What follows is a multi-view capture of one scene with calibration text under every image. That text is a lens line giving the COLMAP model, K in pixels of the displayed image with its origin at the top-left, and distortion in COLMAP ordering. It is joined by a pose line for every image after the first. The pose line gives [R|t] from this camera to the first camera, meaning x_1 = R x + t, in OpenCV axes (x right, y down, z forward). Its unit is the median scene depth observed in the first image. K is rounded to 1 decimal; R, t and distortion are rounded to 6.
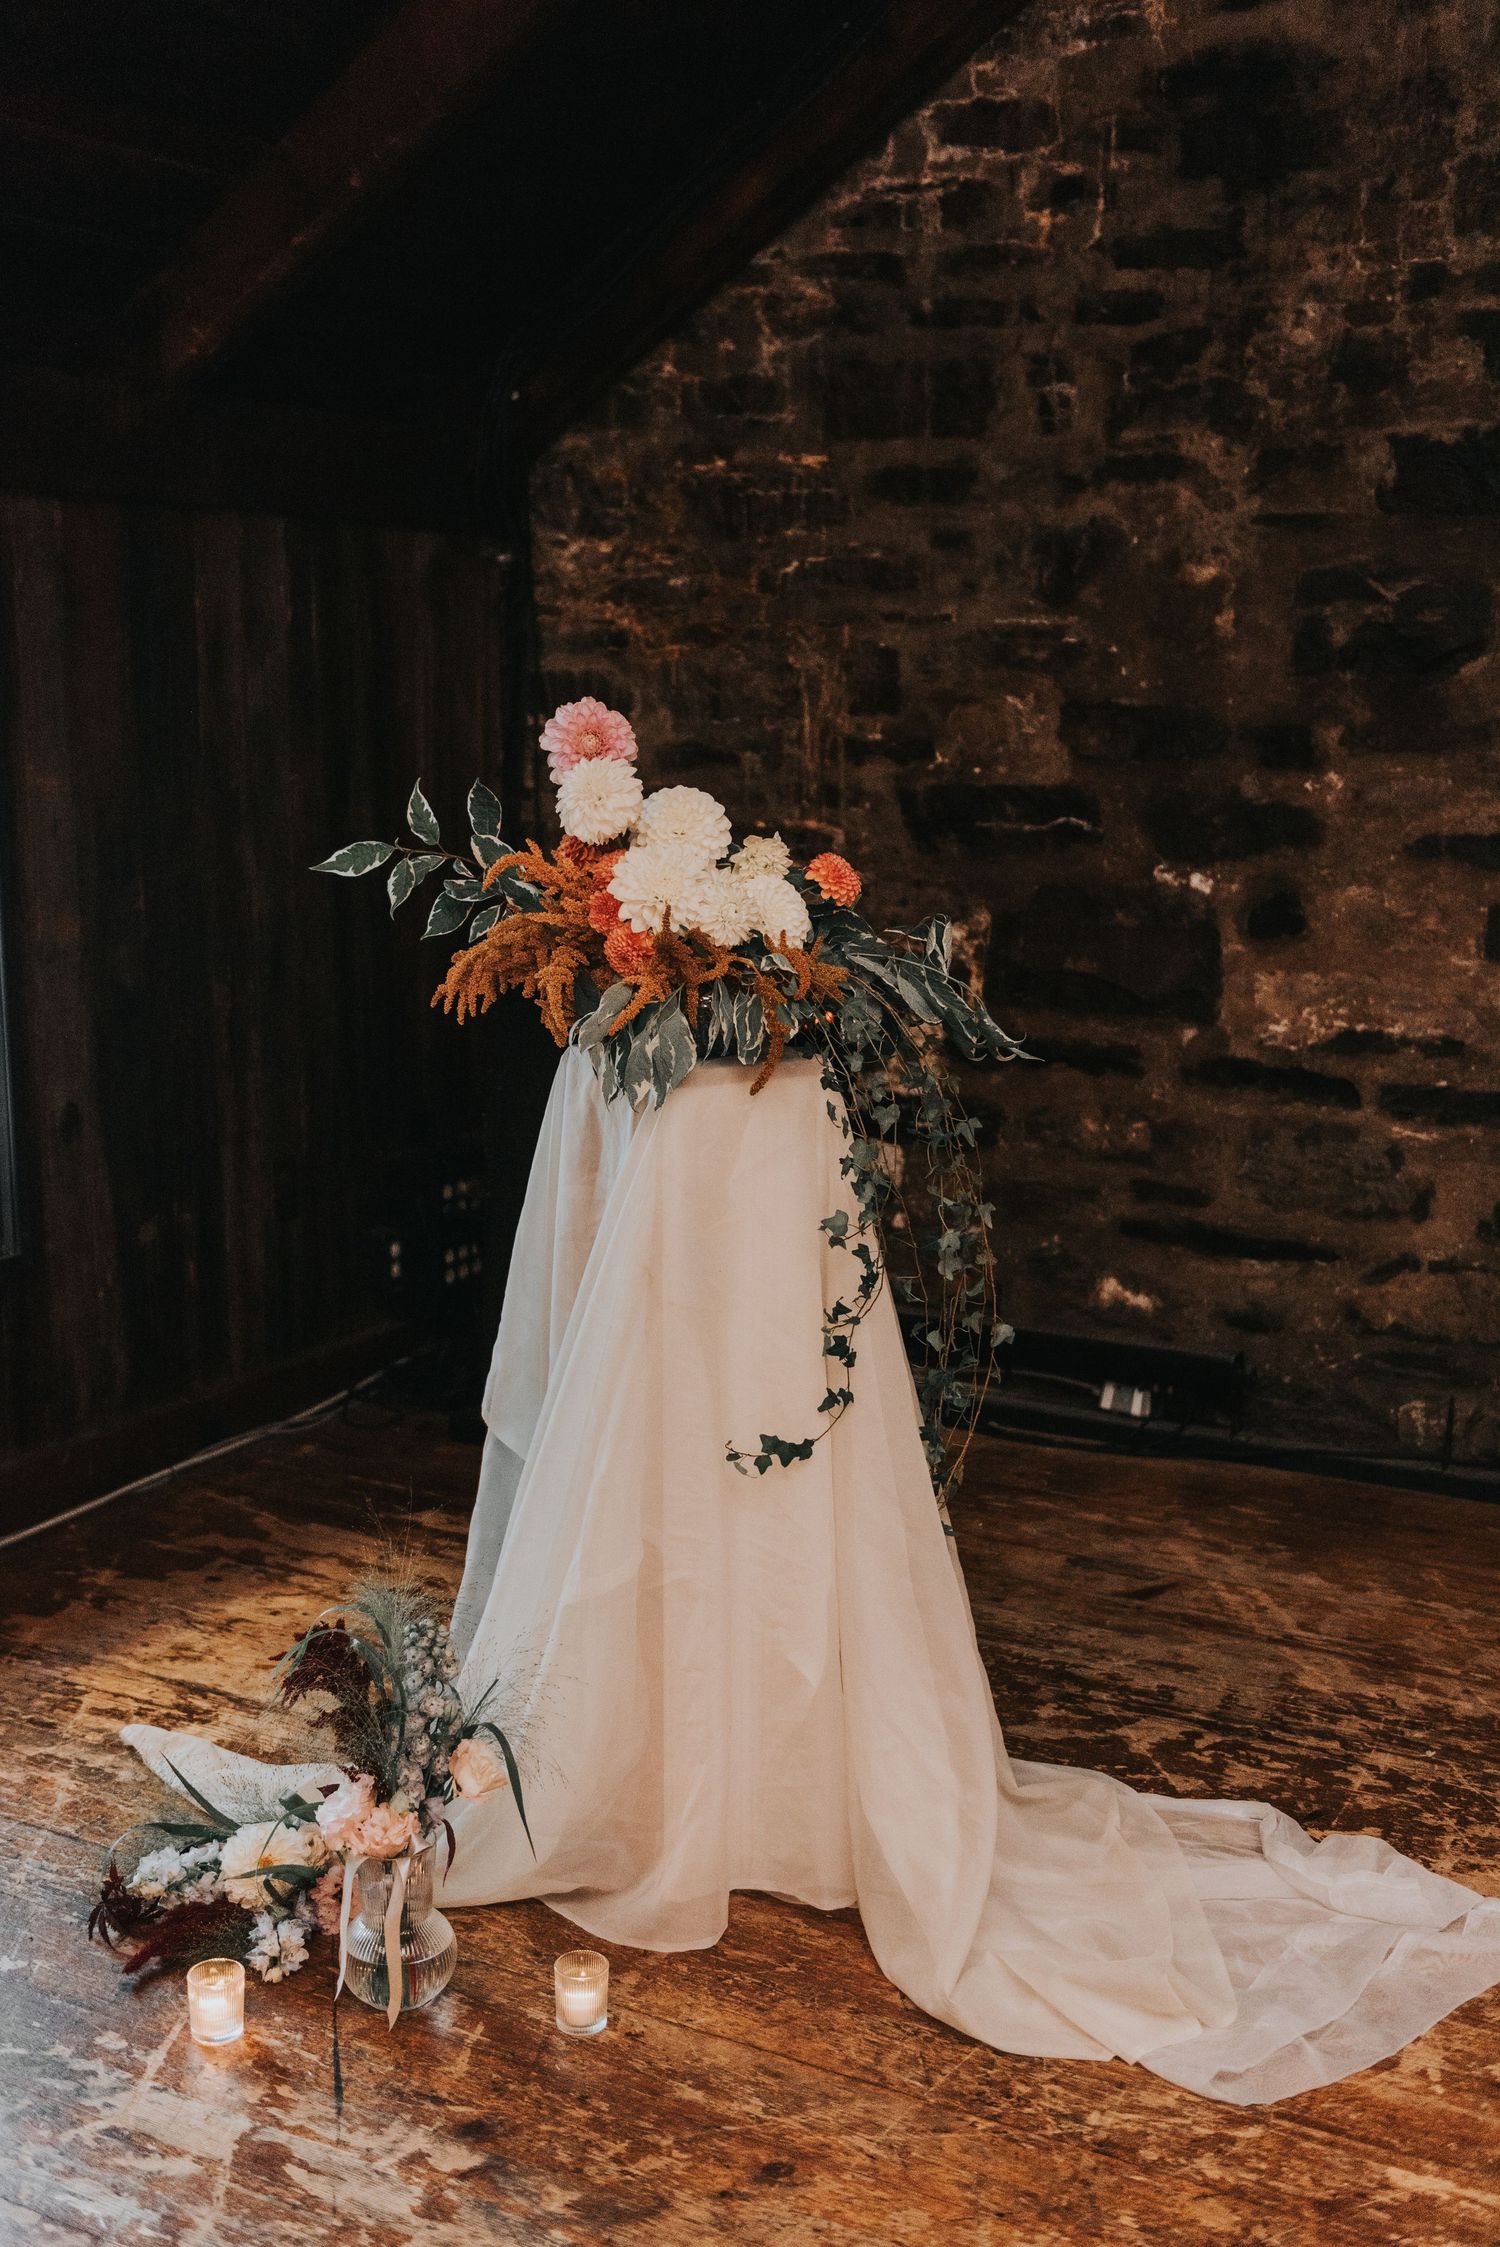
lens RADIAL K [[2610.4, 0, 750.0], [0, 2610.4, 1123.5], [0, 0, 1]] dist [-0.004467, -0.004895]
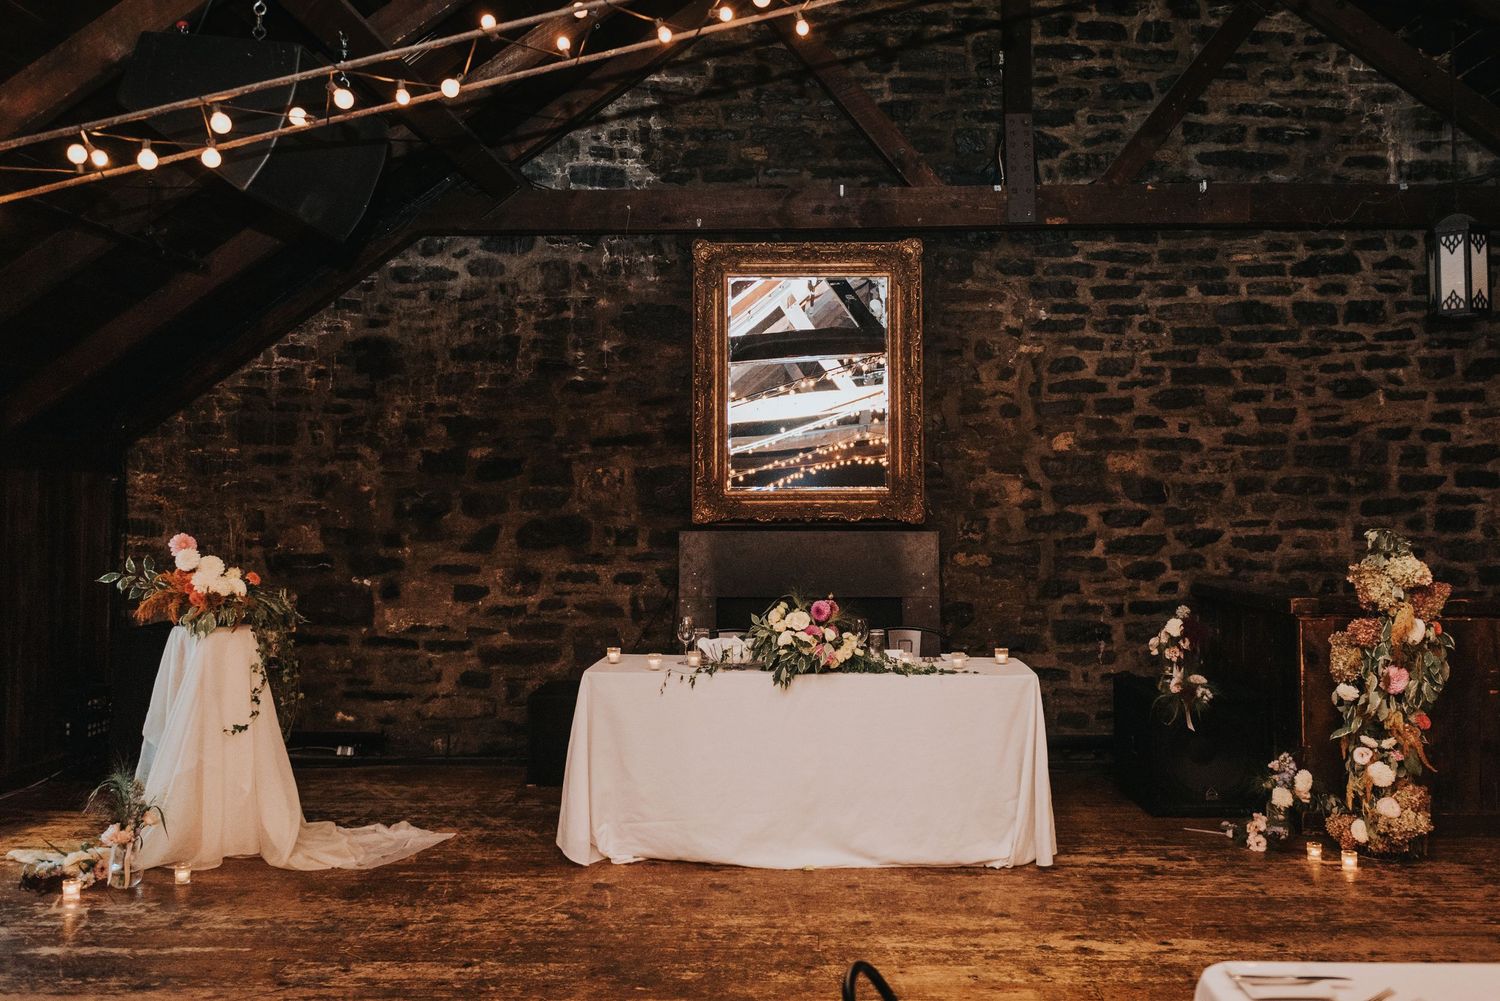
lens RADIAL K [[1109.0, 0, 746.3], [0, 1109.0, 467.6], [0, 0, 1]] dist [0.000988, -0.002968]
pose [[0.889058, 0.011655, 0.457646, -0.041887], [0.081262, 0.979782, -0.182819, 0.060831], [-0.450524, 0.199726, 0.870136, -0.457905]]
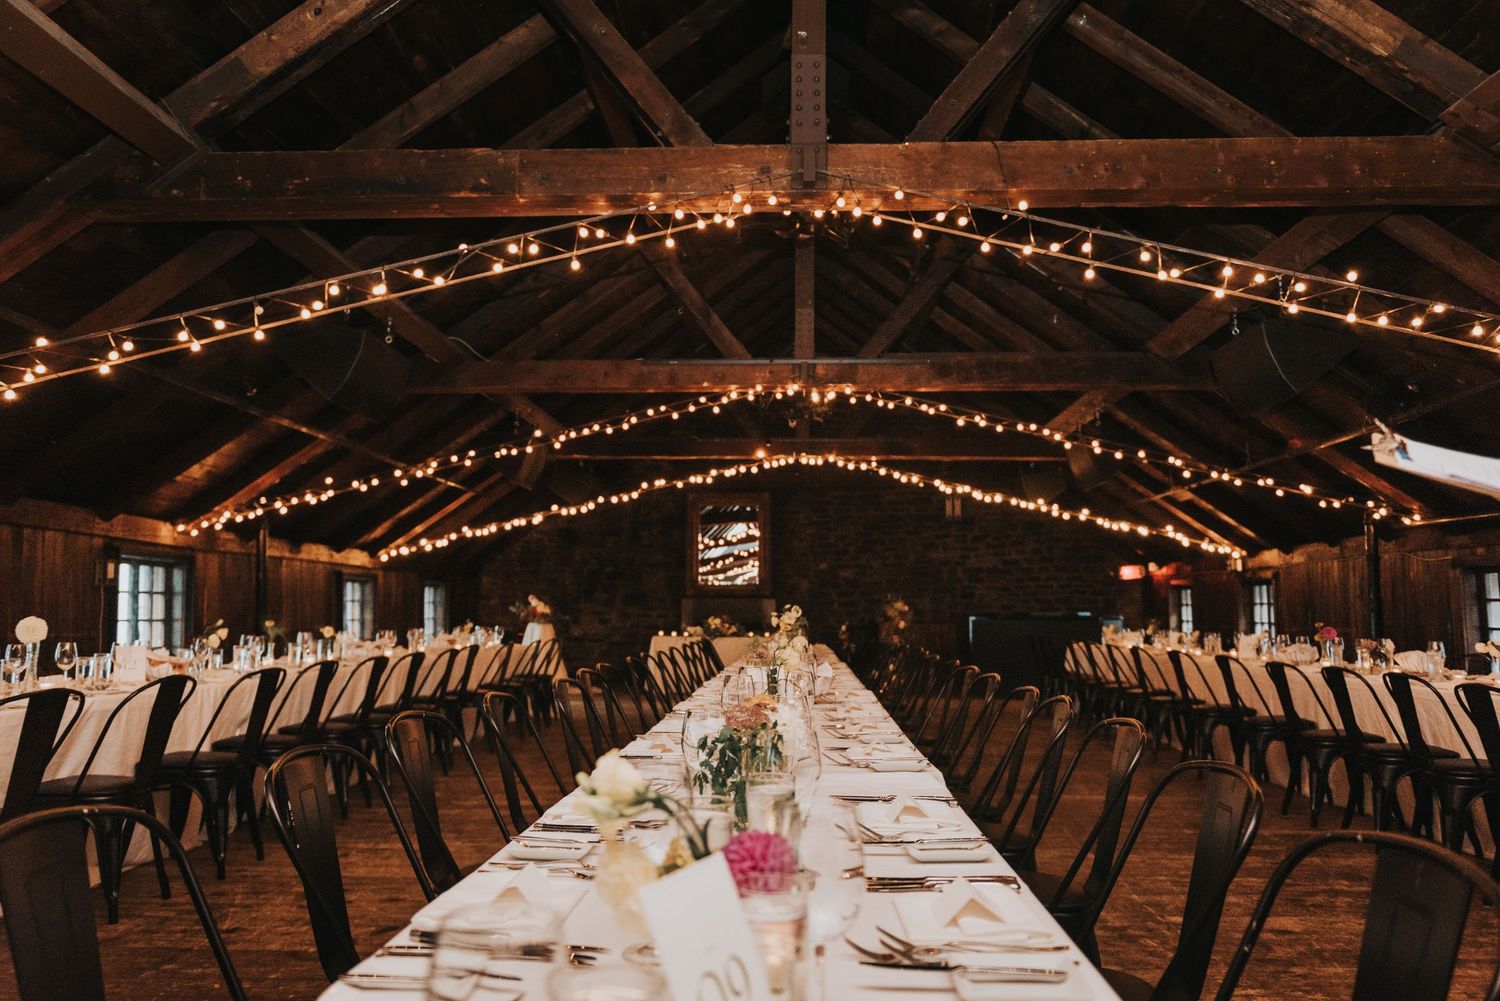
lens RADIAL K [[1109.0, 0, 746.3], [0, 1109.0, 467.6], [0, 0, 1]] dist [0.000988, -0.002968]
pose [[0.889586, 0.057466, 0.453138, -0.958351], [0.079372, 0.957514, -0.277250, 0.486624], [-0.449818, 0.282604, 0.847230, -2.482441]]
